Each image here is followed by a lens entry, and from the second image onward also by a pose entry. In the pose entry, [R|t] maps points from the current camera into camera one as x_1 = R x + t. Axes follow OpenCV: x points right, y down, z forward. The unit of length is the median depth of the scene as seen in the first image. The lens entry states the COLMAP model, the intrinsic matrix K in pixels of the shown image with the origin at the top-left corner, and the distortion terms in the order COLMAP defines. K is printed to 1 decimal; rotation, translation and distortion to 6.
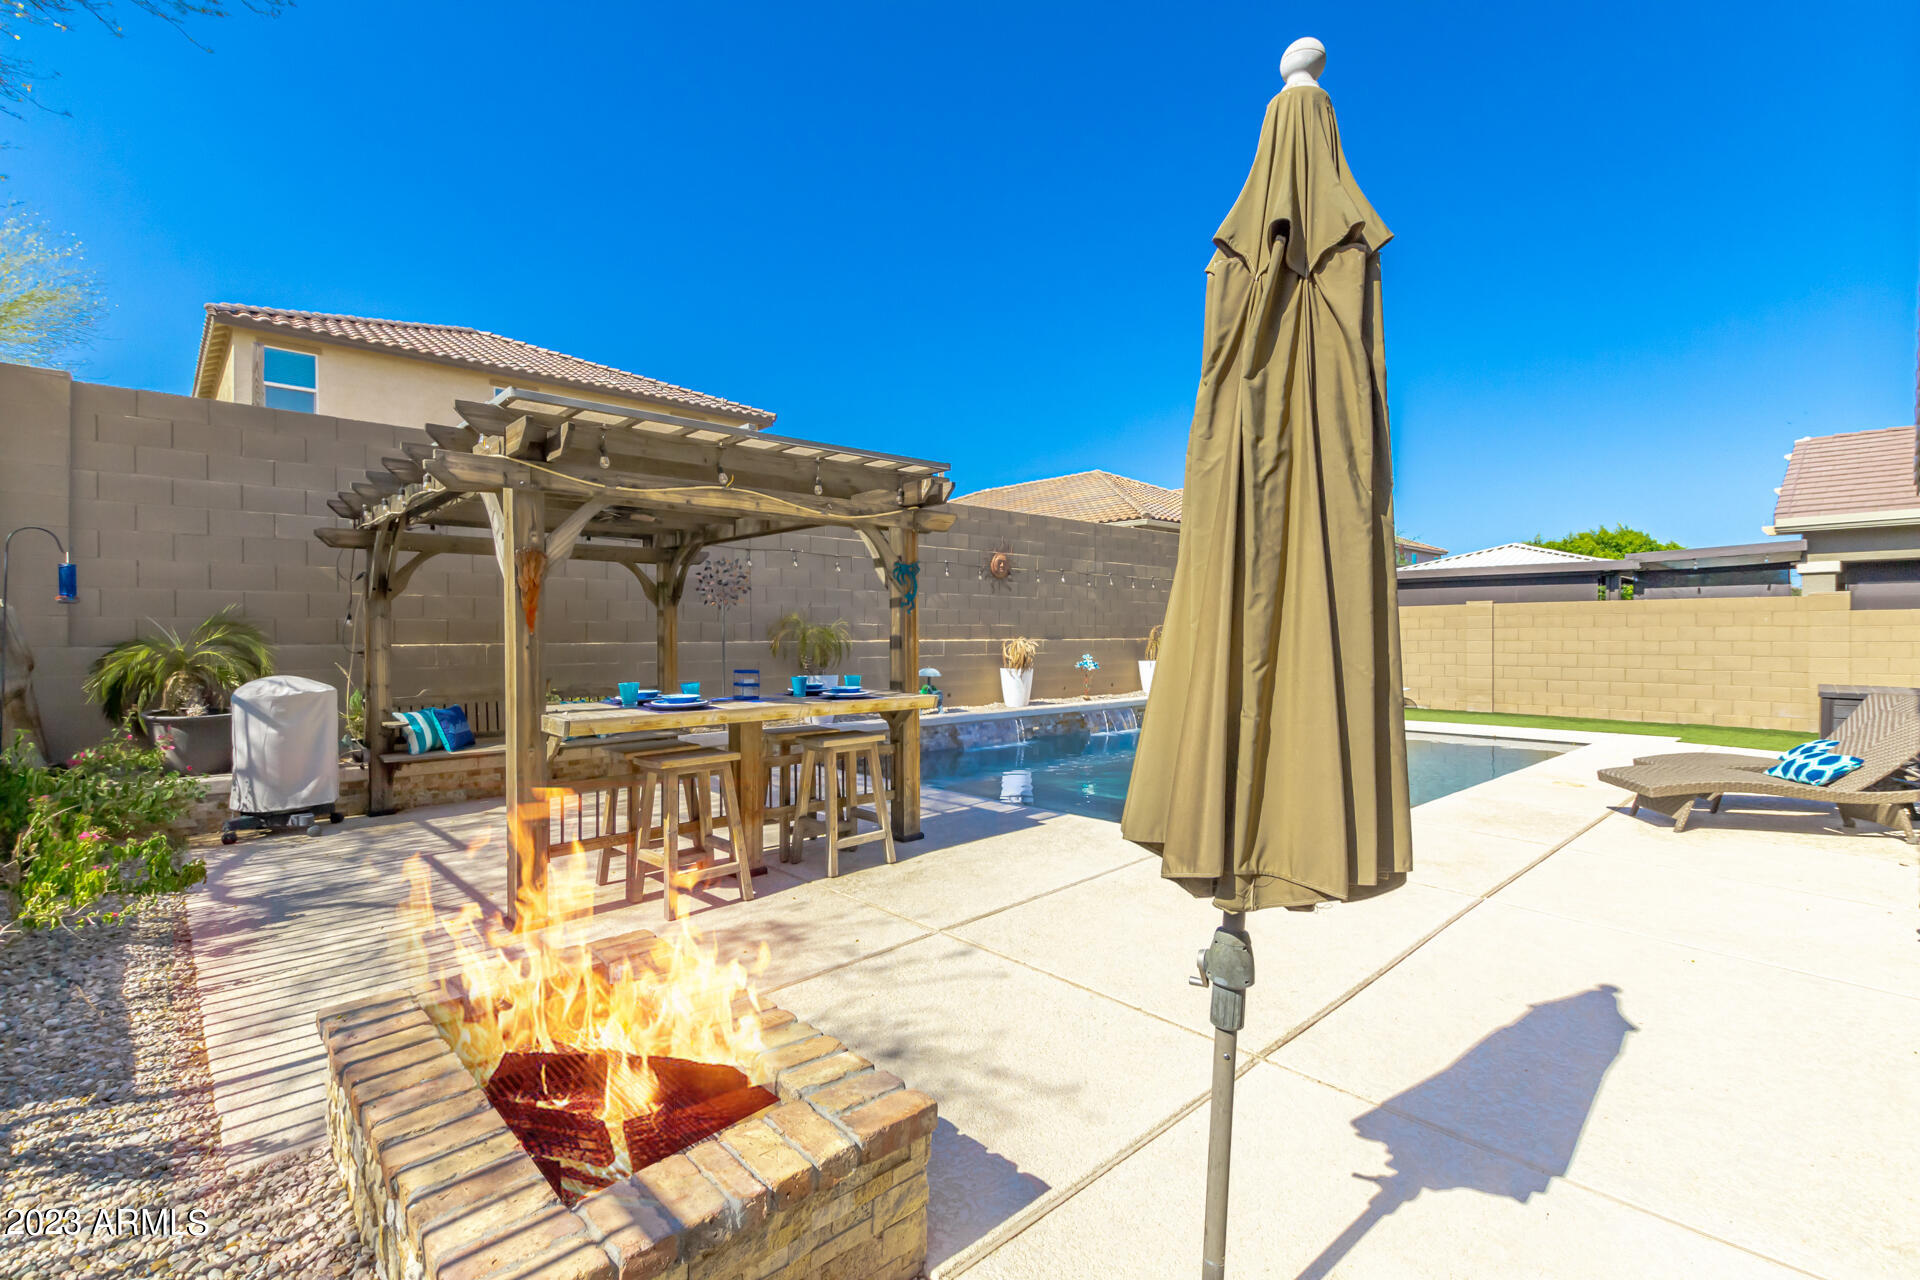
lens RADIAL K [[885.7, 0, 967.8], [0, 885.7, 638.1], [0, 0, 1]] dist [0.005393, -0.000146]
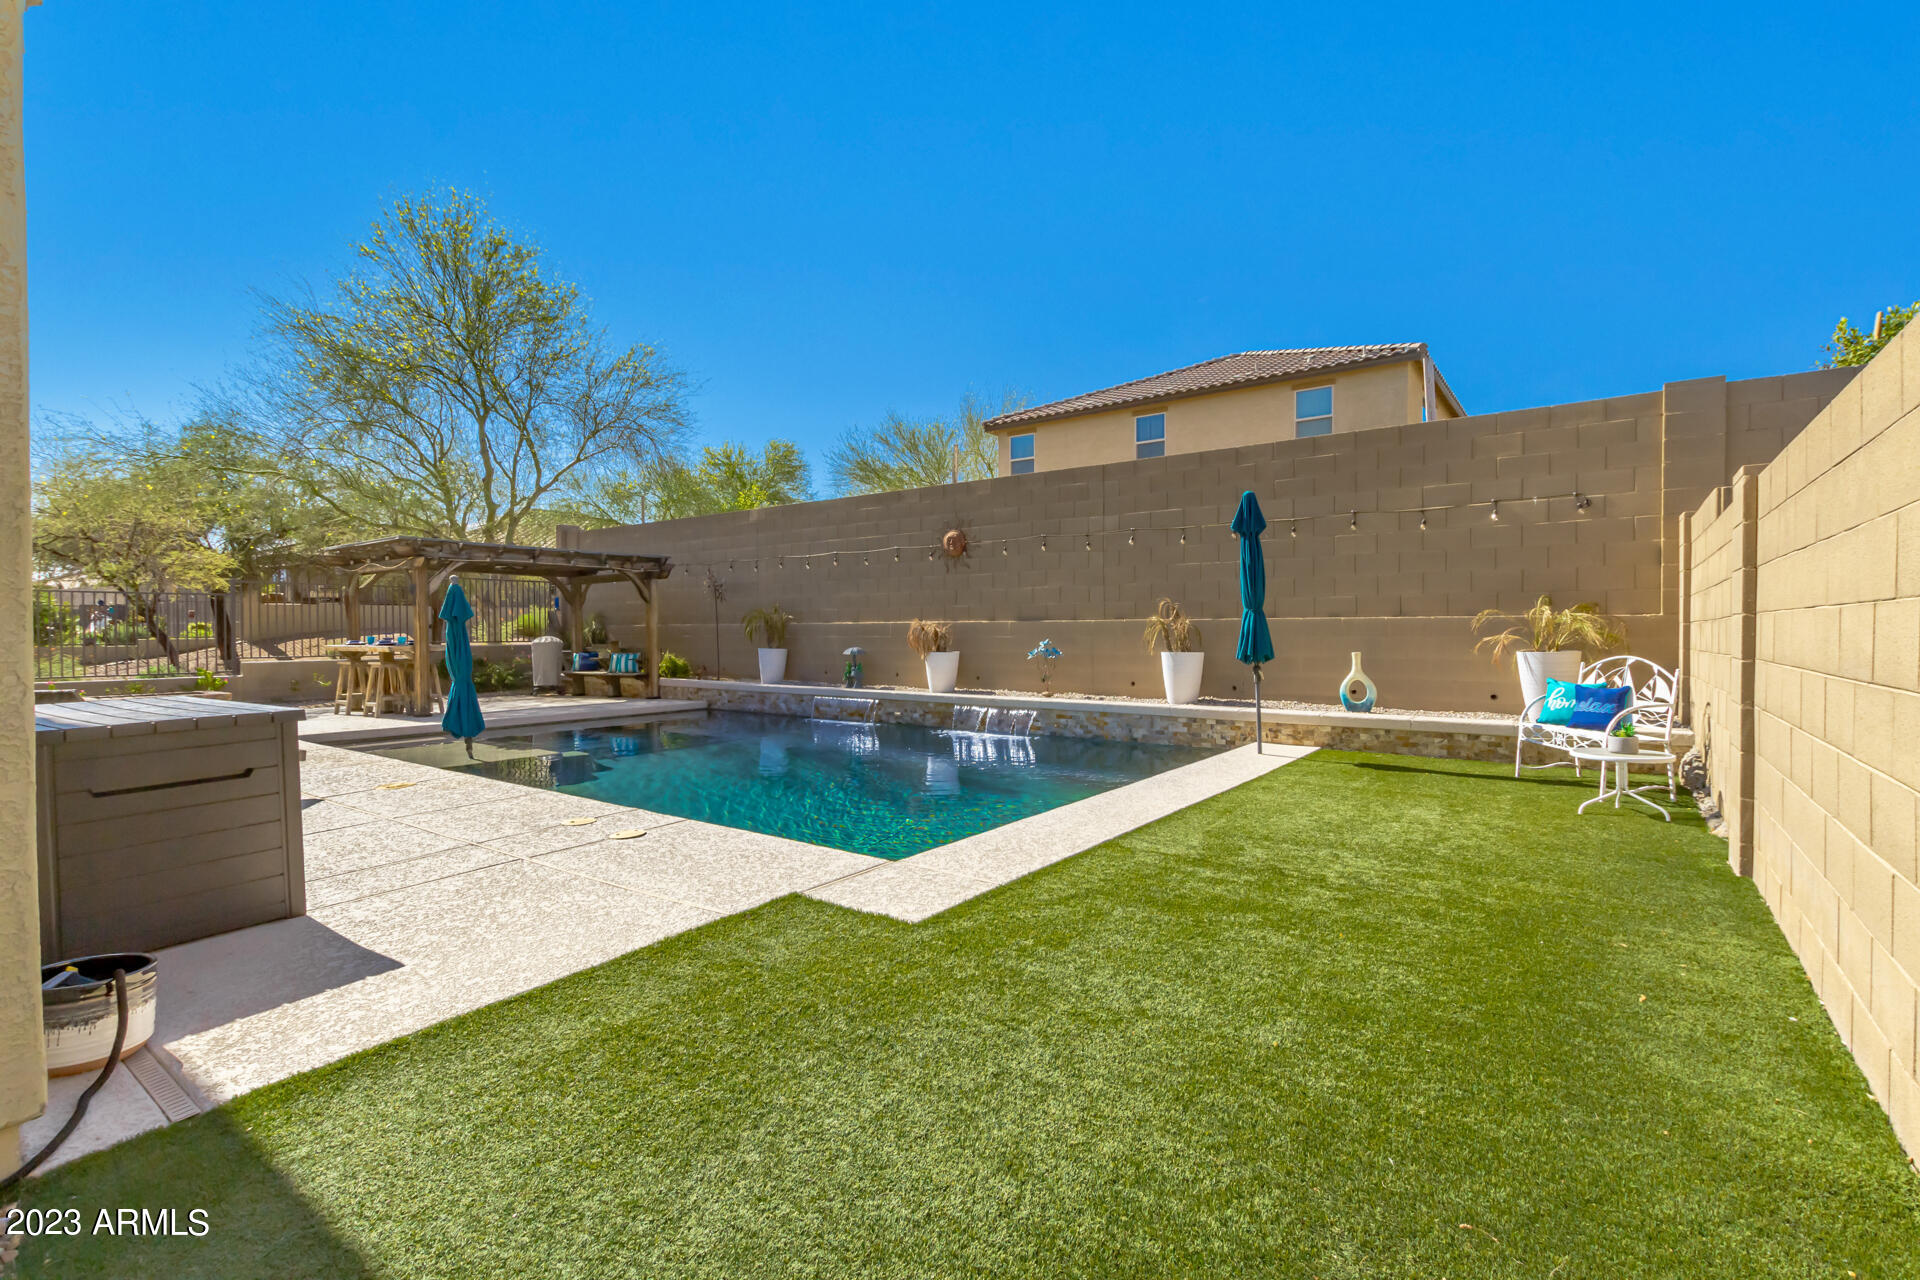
lens RADIAL K [[885.7, 0, 953.5], [0, 885.7, 644.4], [0, 0, 1]] dist [0.005393, -0.000146]
pose [[0.166195, 0.017298, -0.985941, 0.863199], [0.002111, 0.999838, 0.017898, 0.006919], [0.986091, -0.005056, 0.166132, 0.764583]]
